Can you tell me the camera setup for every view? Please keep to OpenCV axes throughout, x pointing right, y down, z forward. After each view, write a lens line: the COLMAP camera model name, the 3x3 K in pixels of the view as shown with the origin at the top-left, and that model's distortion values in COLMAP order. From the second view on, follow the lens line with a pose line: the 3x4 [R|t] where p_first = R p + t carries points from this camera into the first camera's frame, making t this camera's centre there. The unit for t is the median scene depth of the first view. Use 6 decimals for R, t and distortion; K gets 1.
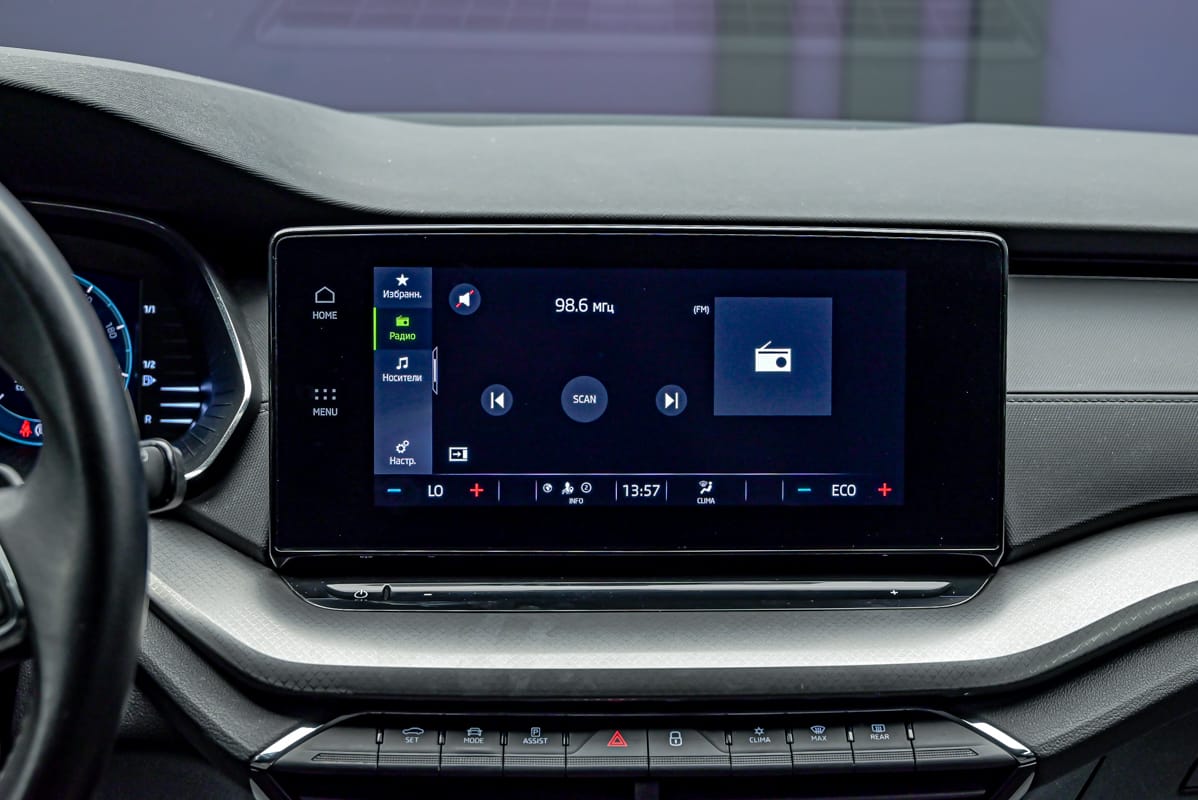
lens RADIAL K [[1569.9, 0, 598.2], [0, 1569.9, 401.4], [0, 0, 1]] dist [-0.007142, 0.000000]
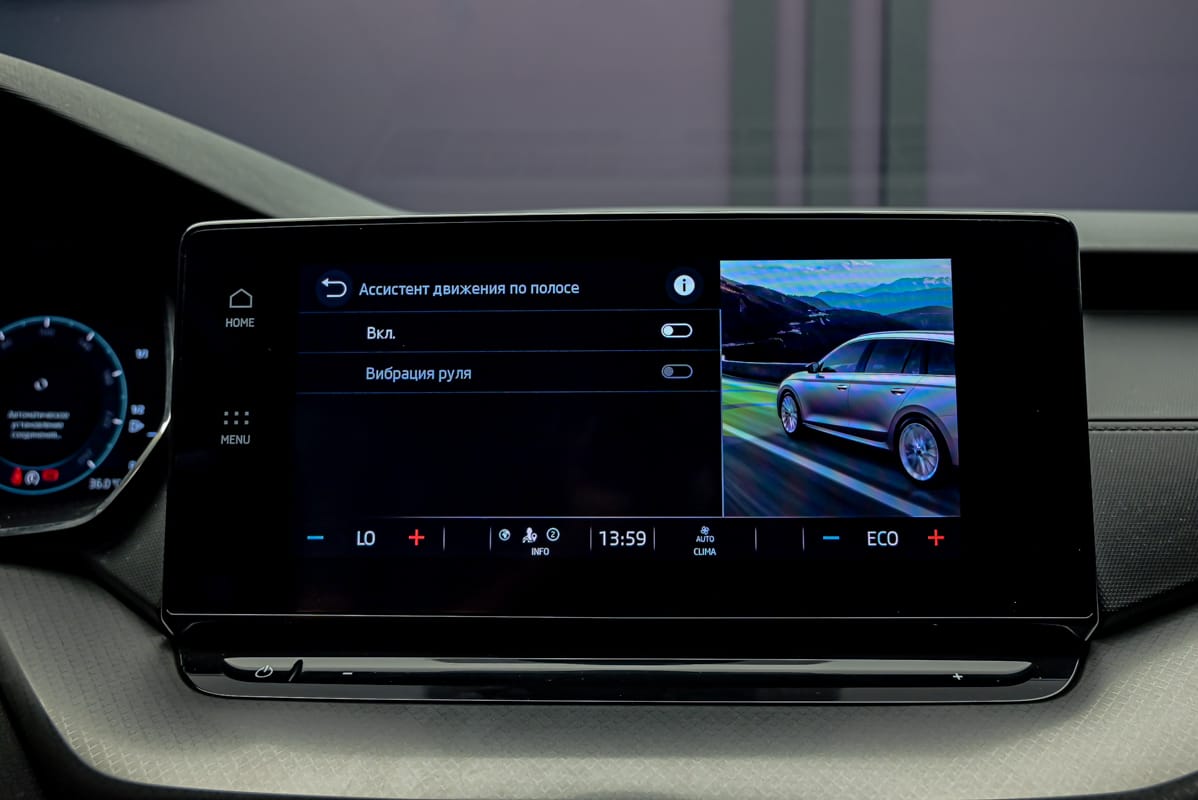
lens RADIAL K [[818.5, 0, 618.5], [0, 818.5, 375.4], [0, 0, 1]] dist [-0.003048, -0.001146]
pose [[0.997854, -0.011398, -0.064483, 0.052984], [0.001265, 0.987907, -0.155043, 0.039644], [0.065470, 0.154628, 0.985801, 0.581132]]
